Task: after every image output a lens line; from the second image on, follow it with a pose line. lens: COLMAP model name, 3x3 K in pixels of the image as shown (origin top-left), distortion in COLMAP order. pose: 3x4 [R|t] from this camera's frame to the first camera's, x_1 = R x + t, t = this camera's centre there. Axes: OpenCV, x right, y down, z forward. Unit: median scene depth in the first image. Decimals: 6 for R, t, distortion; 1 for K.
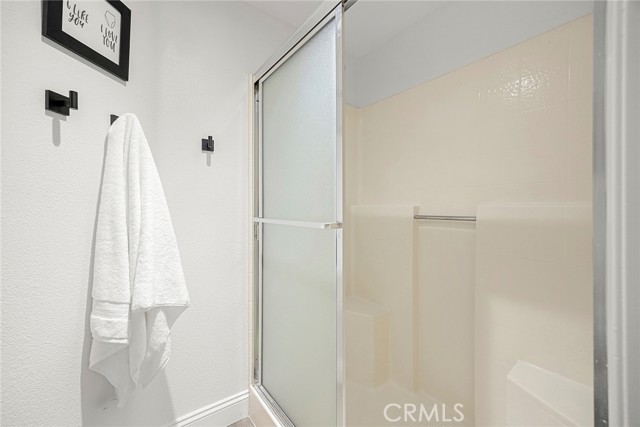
lens RADIAL K [[254.6, 0, 321.6], [0, 254.6, 208.6], [0, 0, 1]] dist [0.002325, 0.000204]
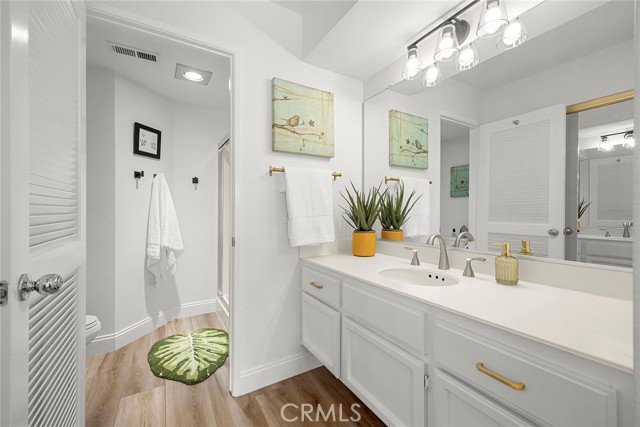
lens RADIAL K [[254.6, 0, 318.8], [0, 254.6, 210.2], [0, 0, 1]] dist [0.002325, 0.000204]
pose [[0.994222, 0.003713, -0.107276, 1.150472], [-0.003359, 0.999988, 0.003481, -0.014379], [0.107287, -0.003101, 0.994223, -1.434641]]
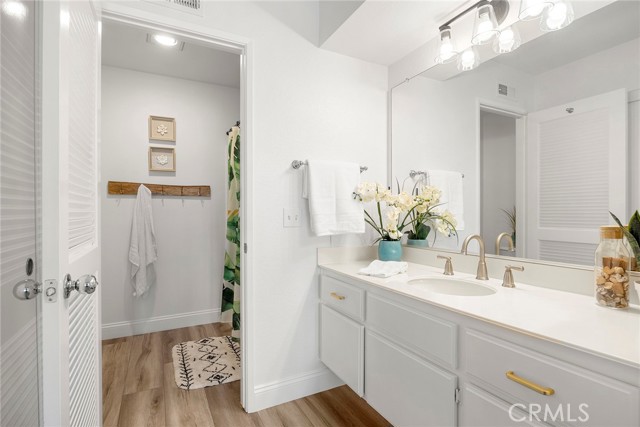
lens RADIAL K [[308.6, 0, 317.6], [0, 308.6, 213.9], [0, 0, 1]] dist [-0.007399, 0.000669]
pose [[0.985337, -0.000622, -0.170618, 1.152913], [0.001453, 0.999988, 0.004746, -0.015145], [0.170613, -0.004924, 0.985326, -1.597810]]
